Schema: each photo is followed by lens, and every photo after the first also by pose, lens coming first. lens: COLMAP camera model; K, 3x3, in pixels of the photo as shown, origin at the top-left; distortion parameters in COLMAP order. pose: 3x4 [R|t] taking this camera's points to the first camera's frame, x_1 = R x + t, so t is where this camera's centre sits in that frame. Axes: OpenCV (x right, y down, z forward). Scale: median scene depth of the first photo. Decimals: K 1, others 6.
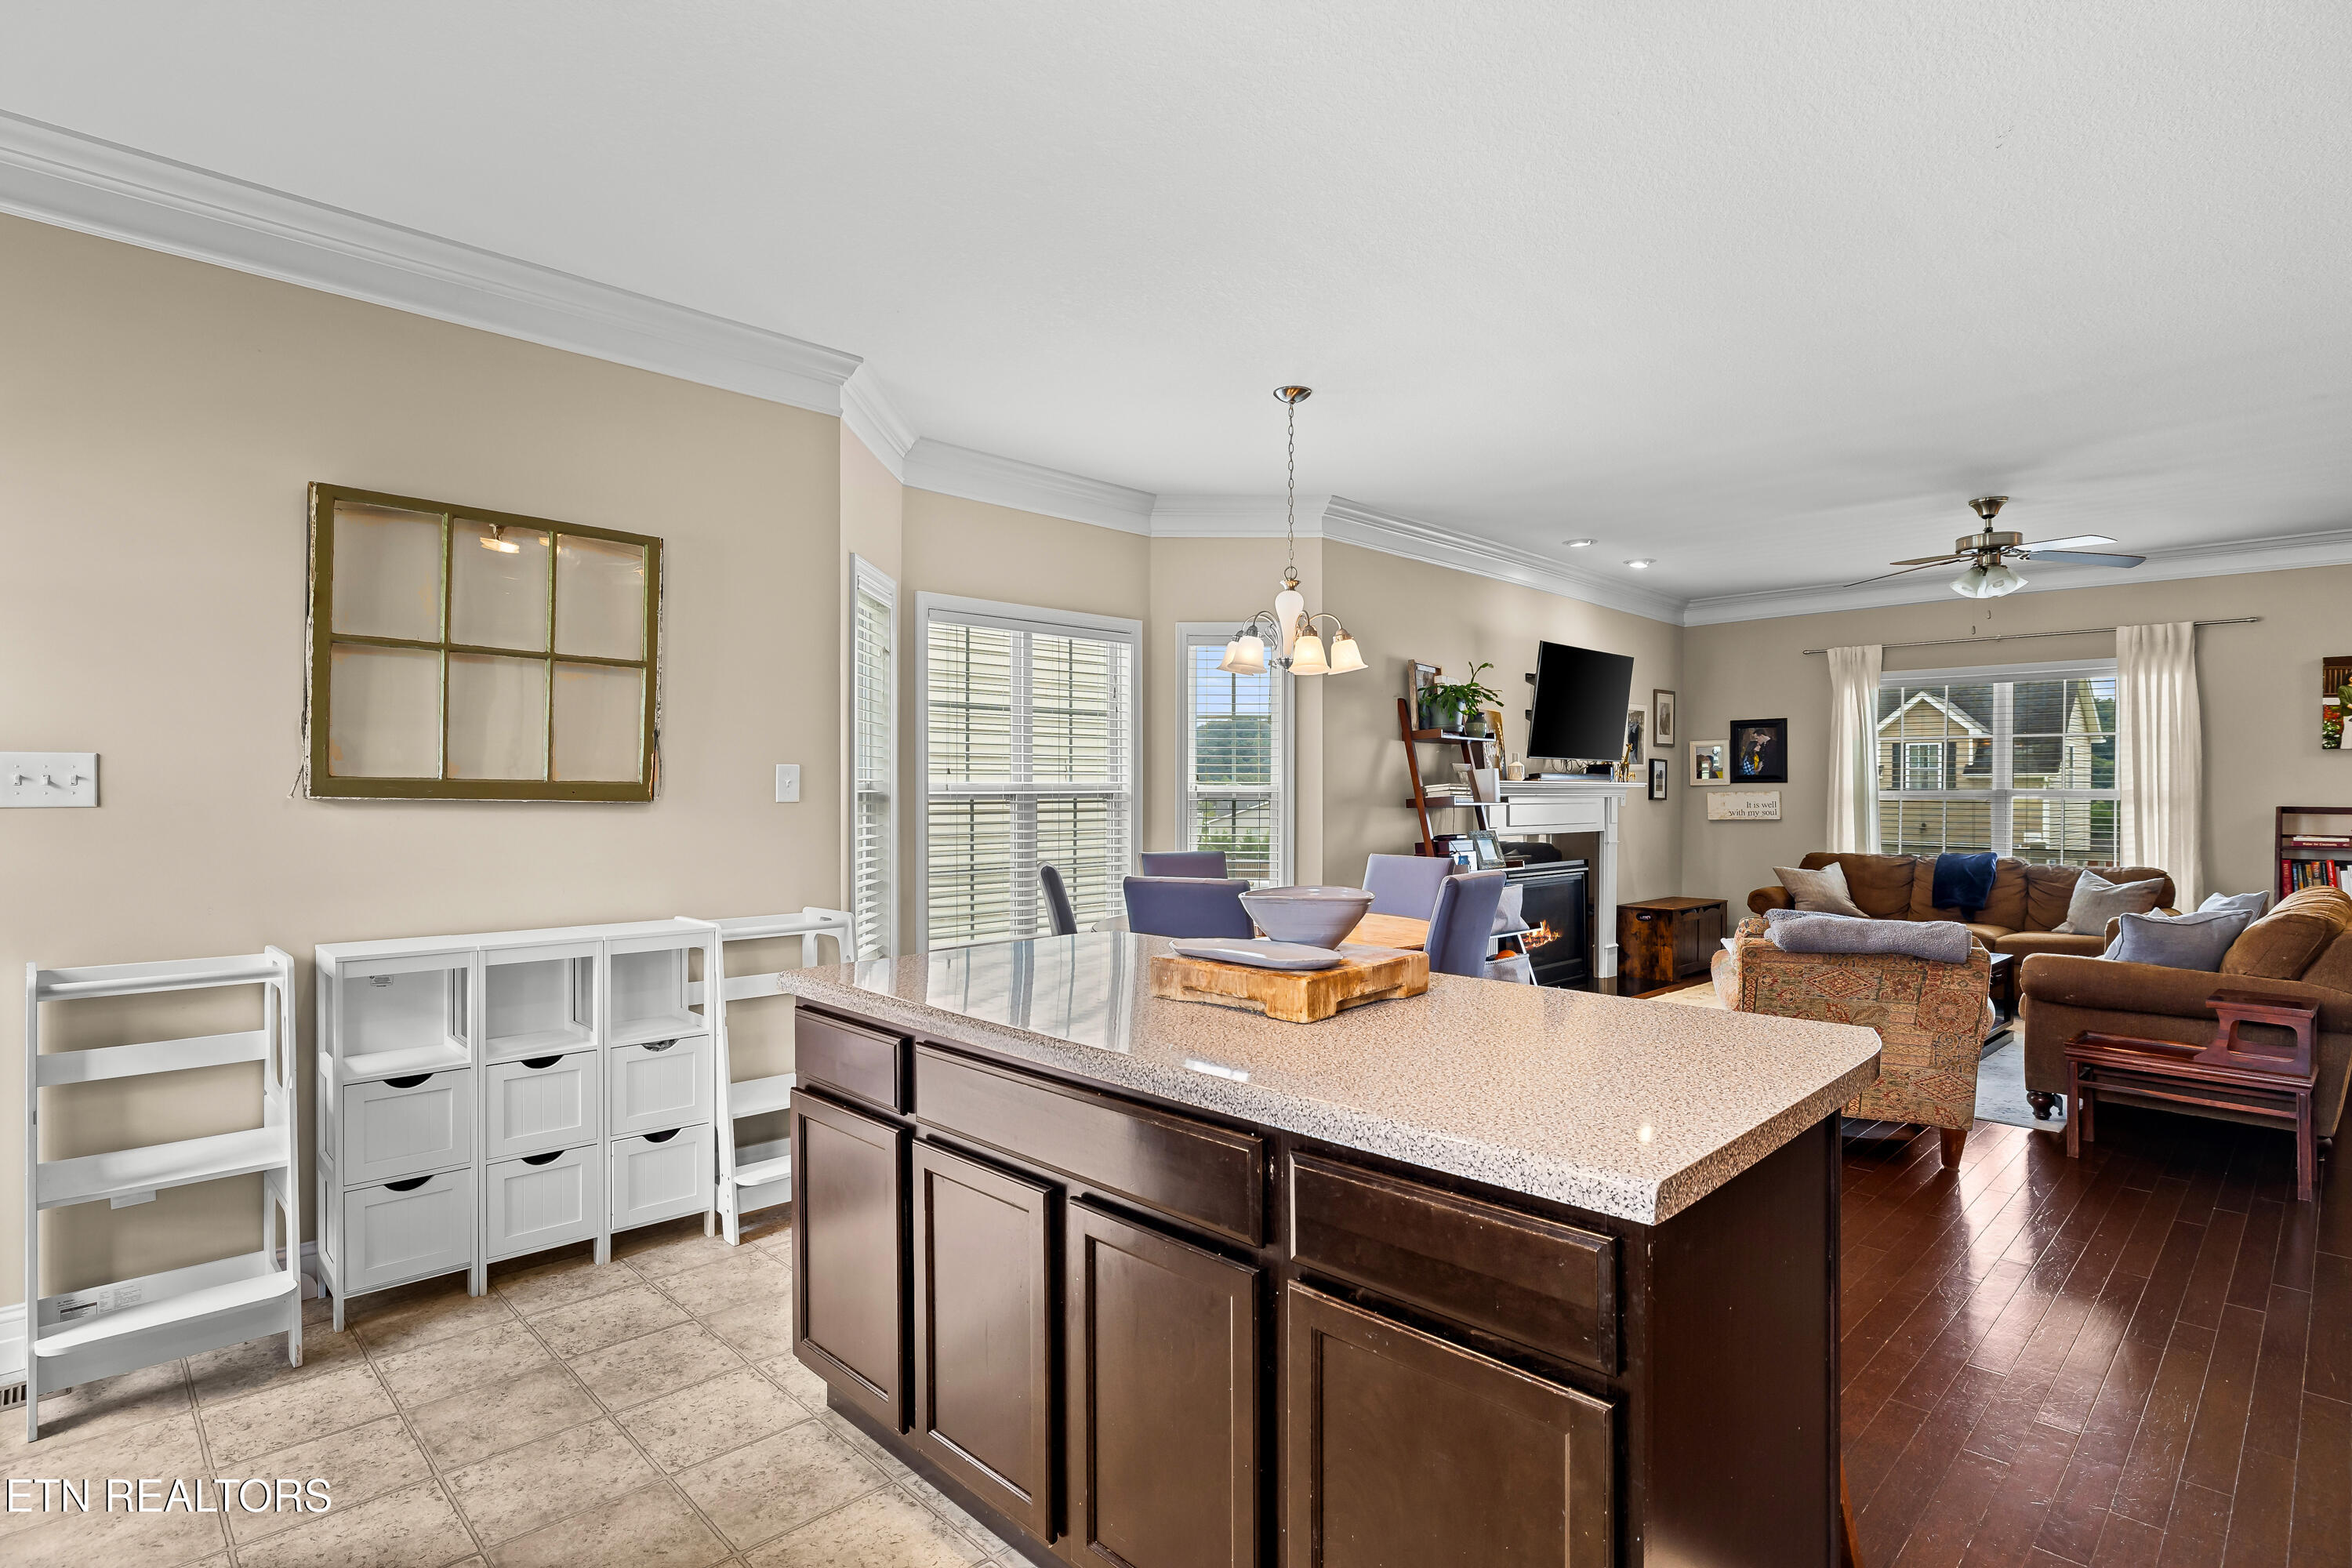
lens RADIAL K [[1175.9, 0, 1147.4], [0, 1175.9, 793.4], [0, 0, 1]] dist [-0.012817, 0.002374]
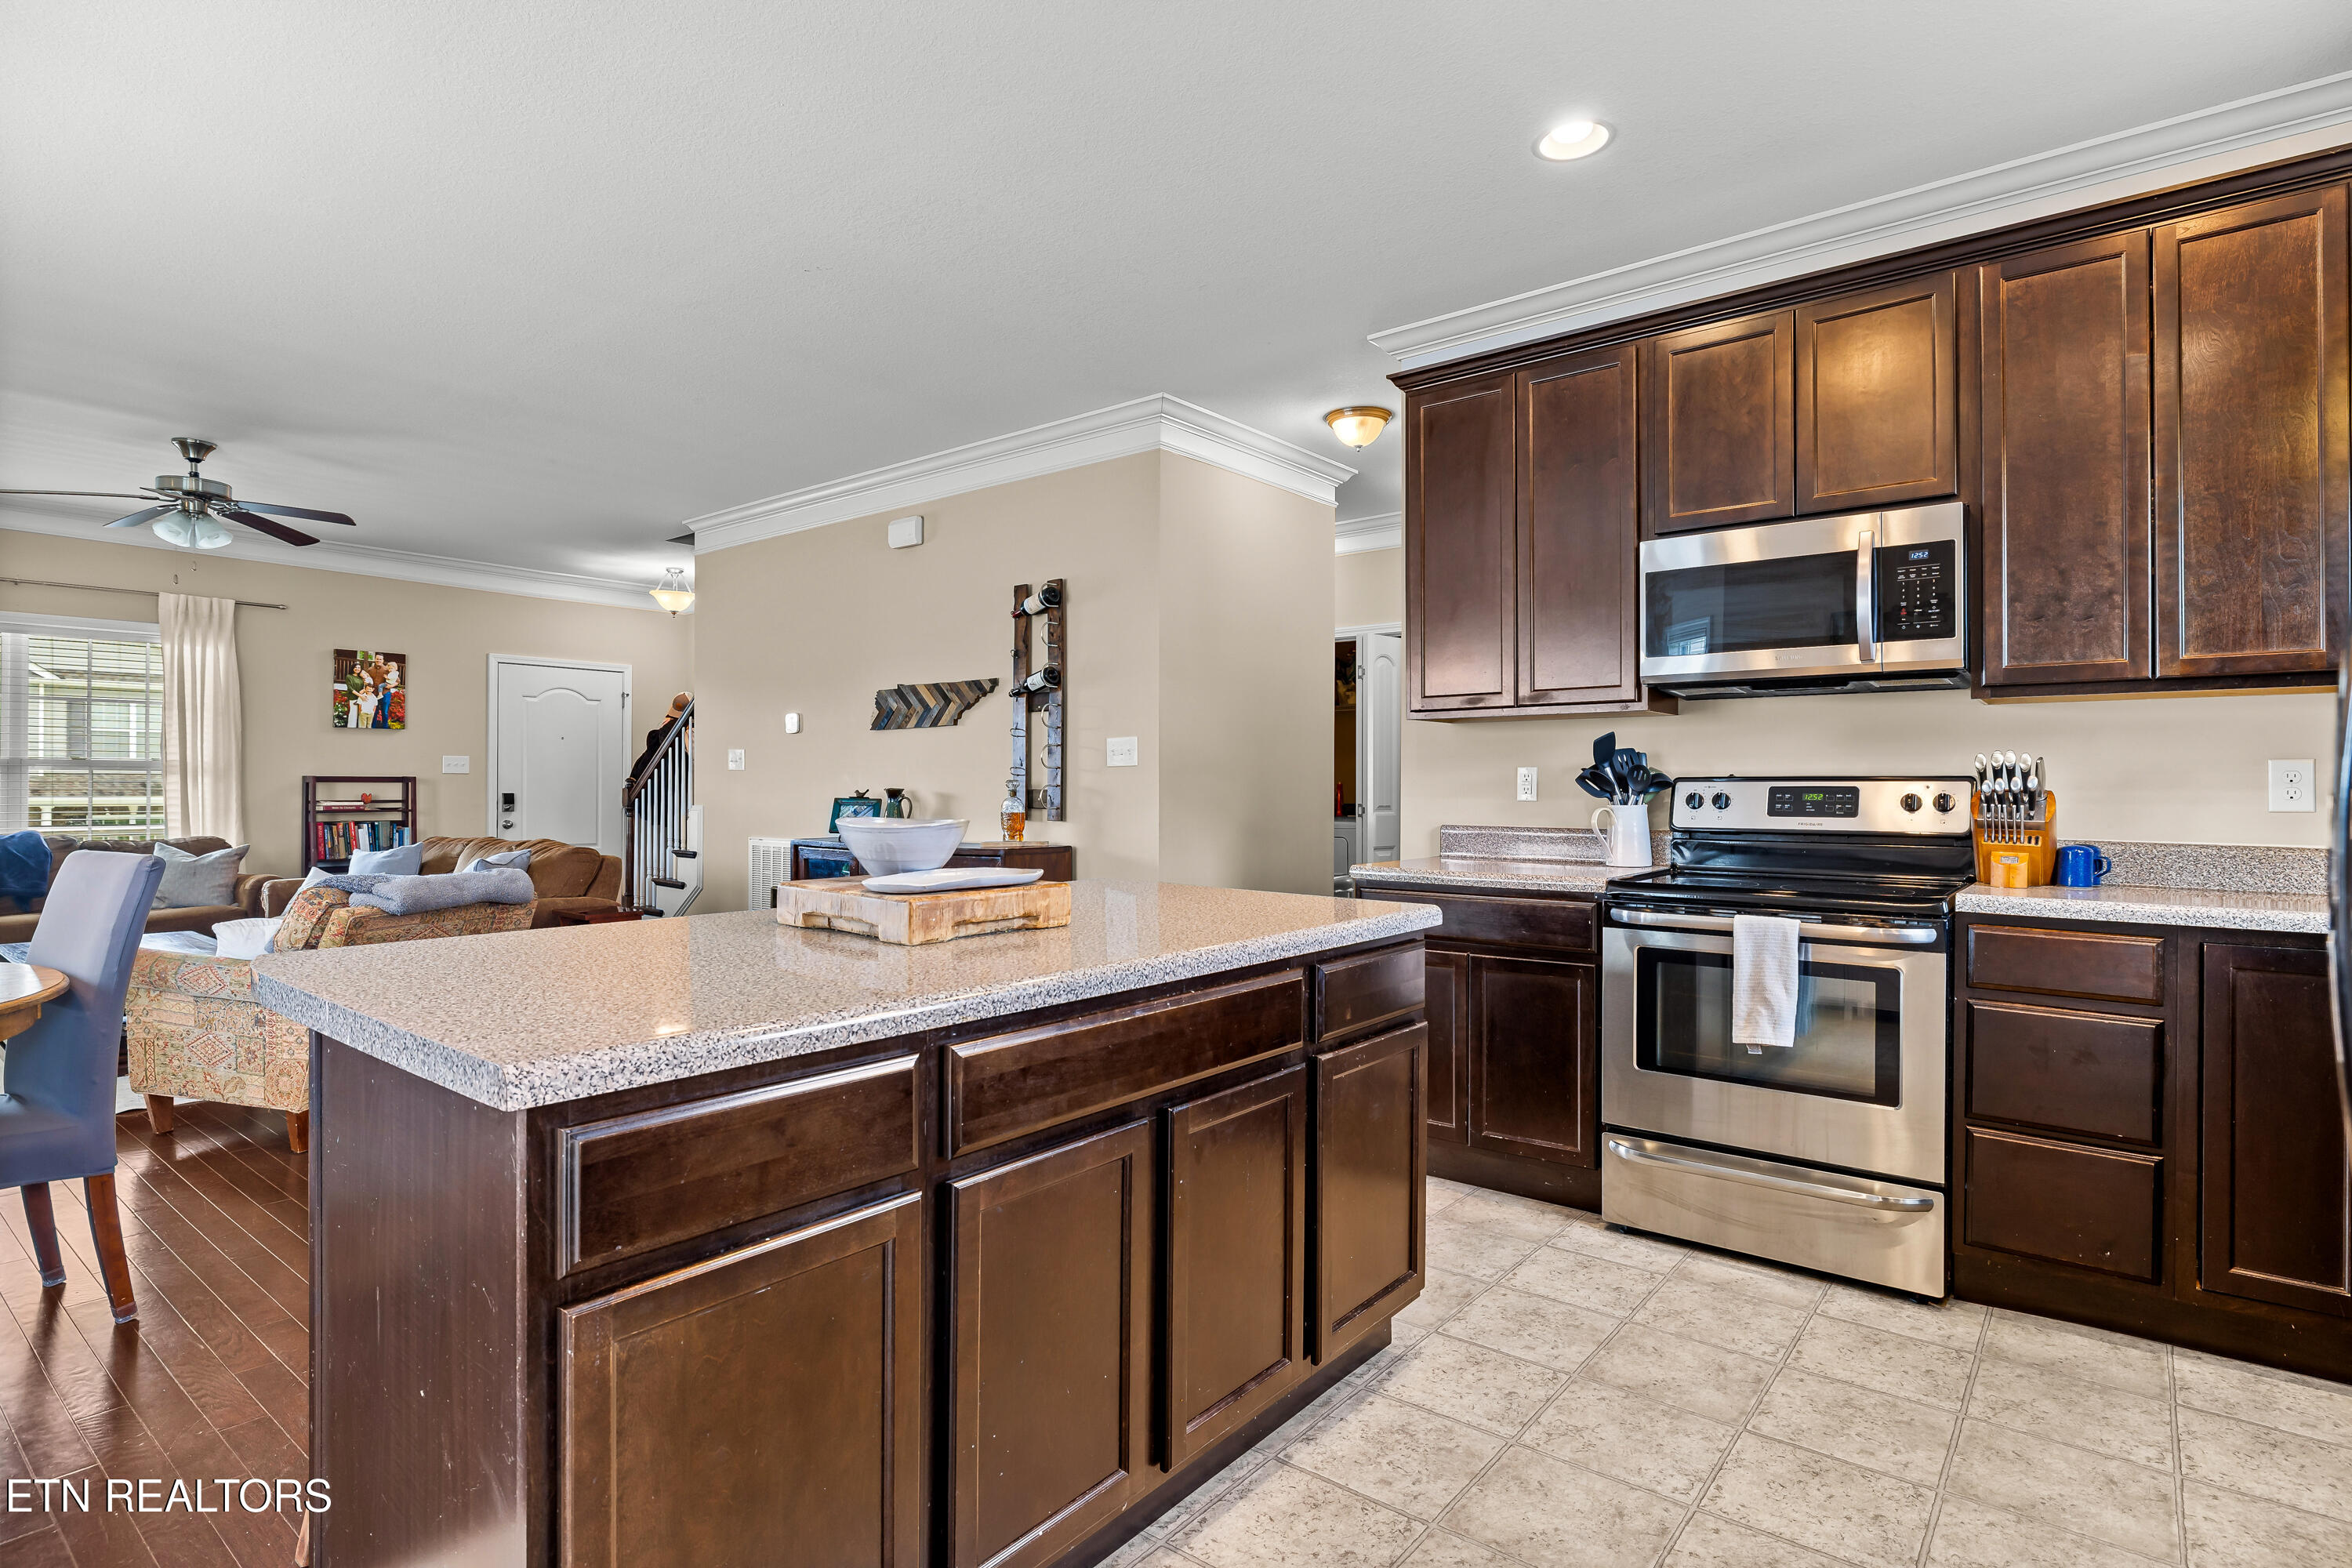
lens RADIAL K [[1175.9, 0, 1194.8], [0, 1175.9, 782.1], [0, 0, 1]] dist [-0.012817, 0.002374]
pose [[-0.134676, 0.000982, 0.990889, -0.310977], [0.000246, 1.000000, -0.000958, 0.021188], [-0.990890, 0.000115, -0.134676, 0.336184]]
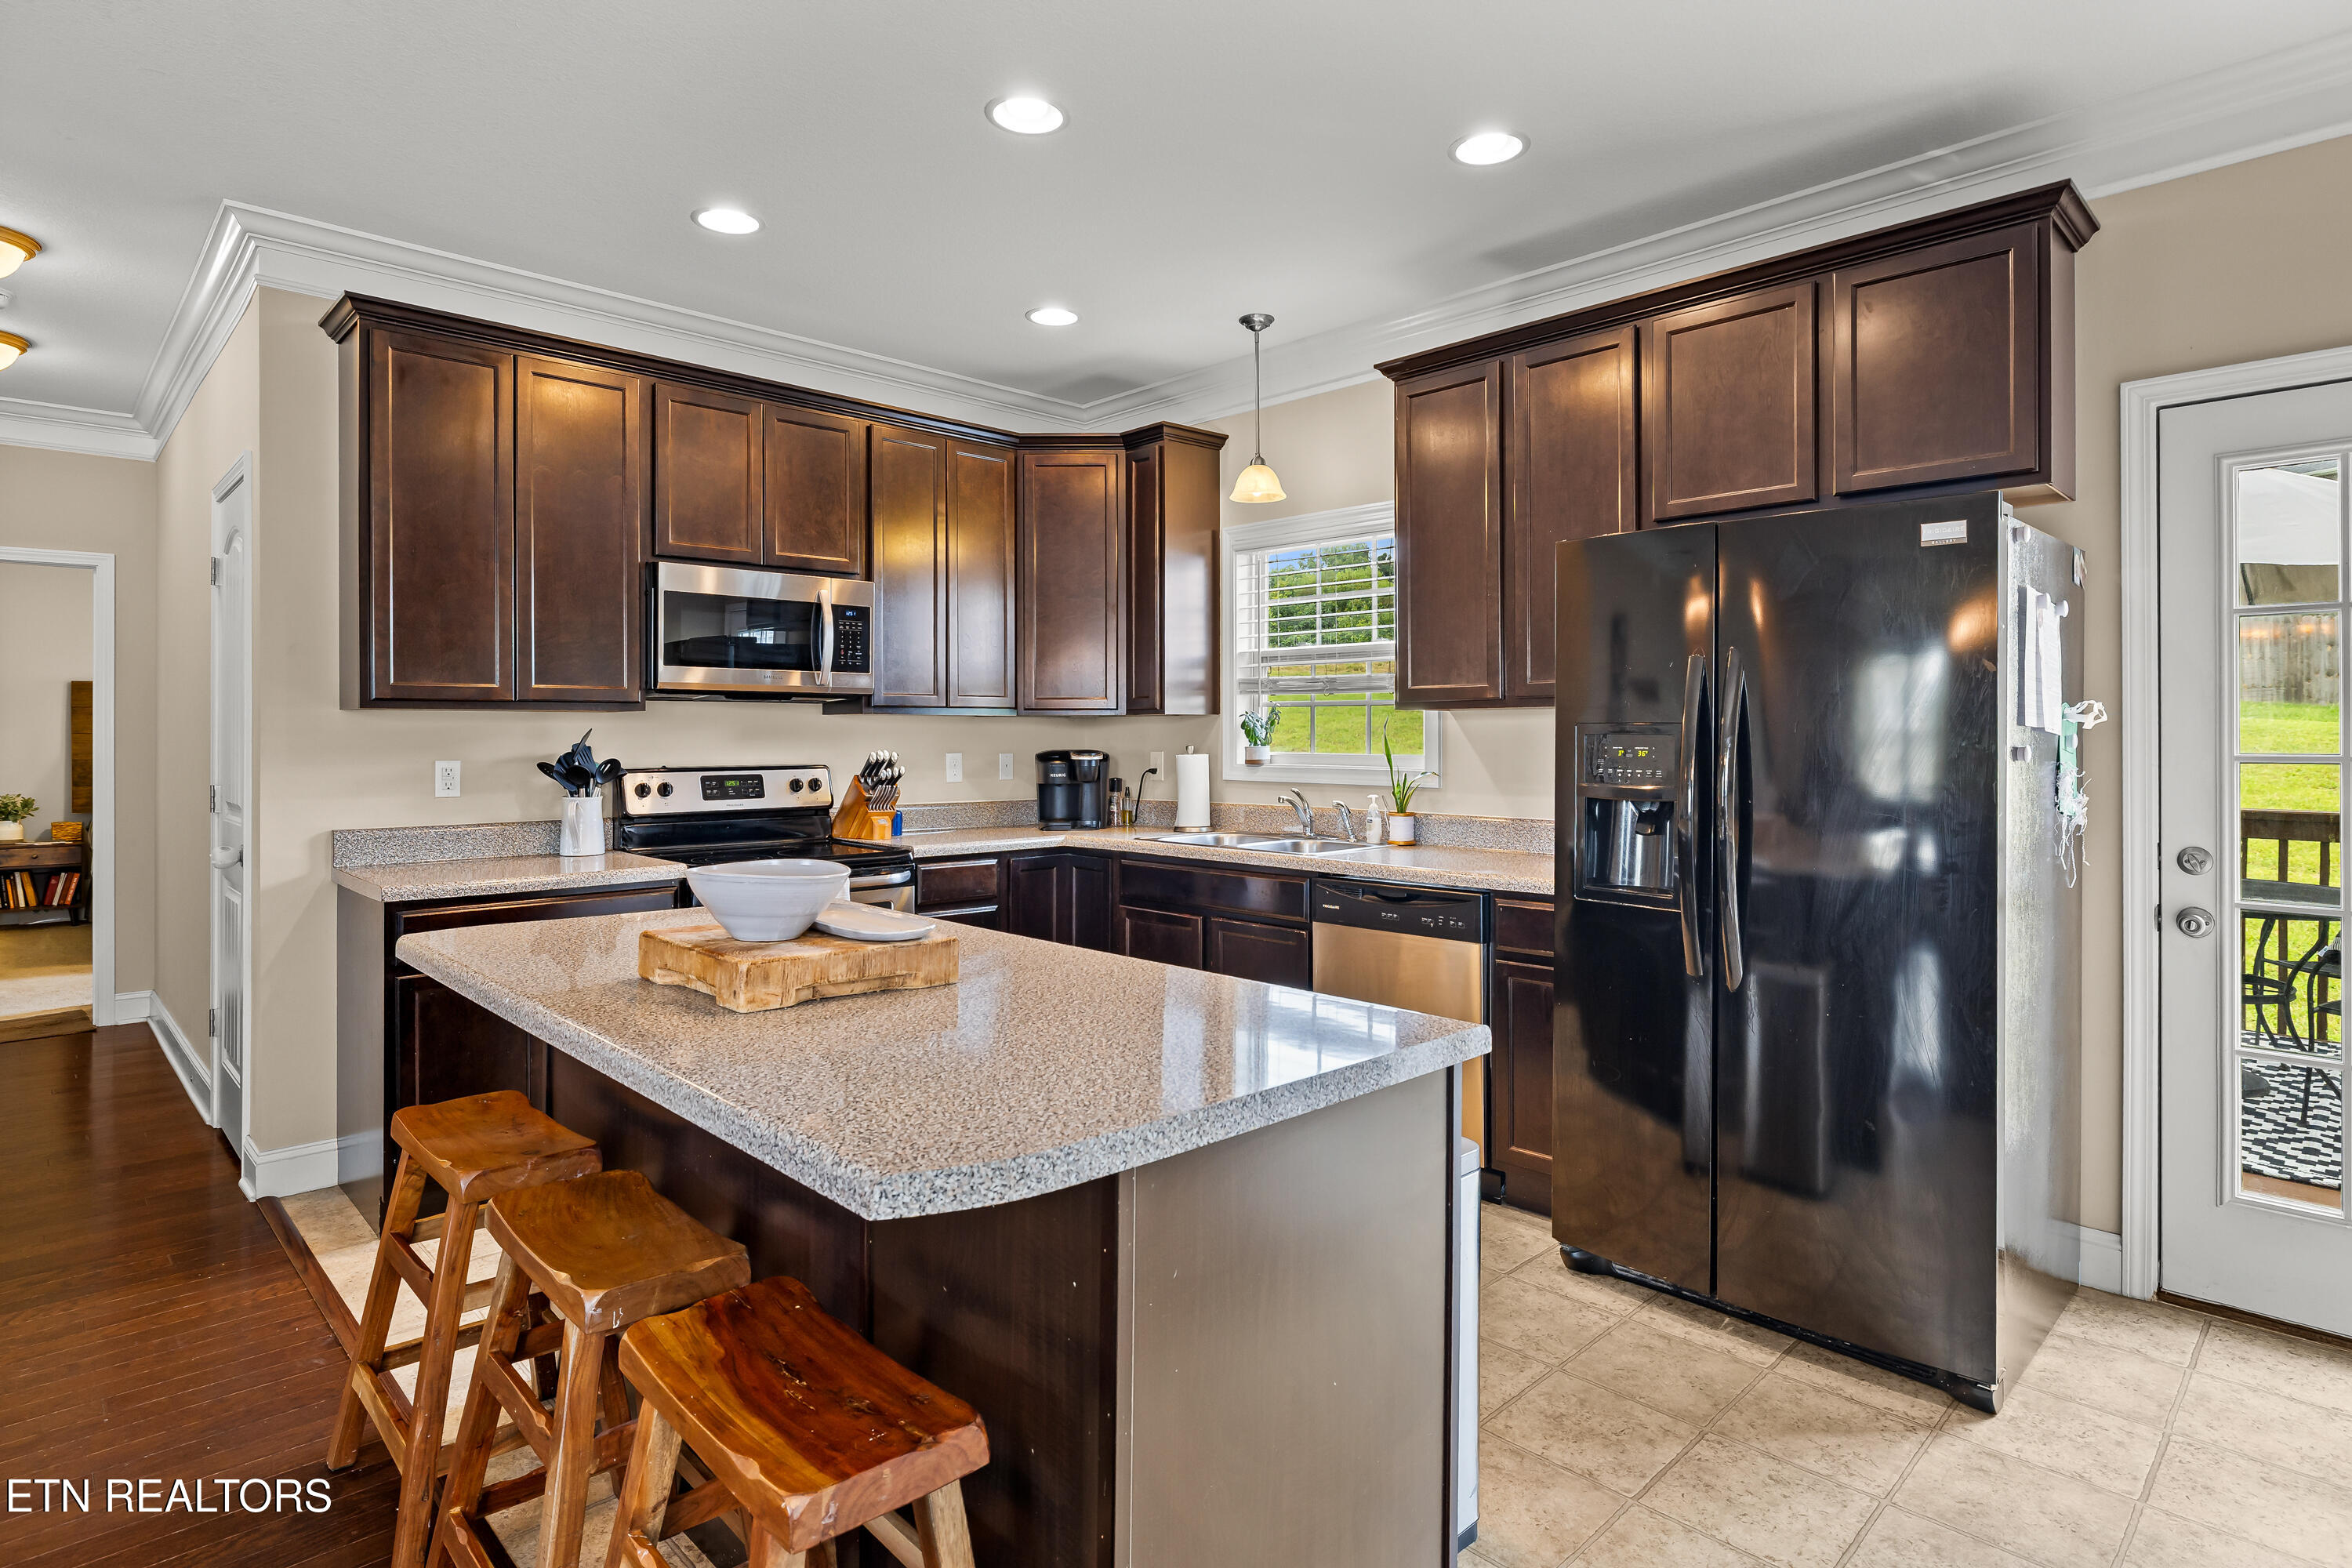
lens RADIAL K [[1175.9, 0, 1197.8], [0, 1175.9, 741.9], [0, 0, 1]] dist [-0.012817, 0.002374]
pose [[-0.999841, -0.002560, -0.017645, -0.055199], [-0.002706, 0.999962, 0.008228, -0.004340], [0.017623, 0.008274, -0.999810, 0.688252]]
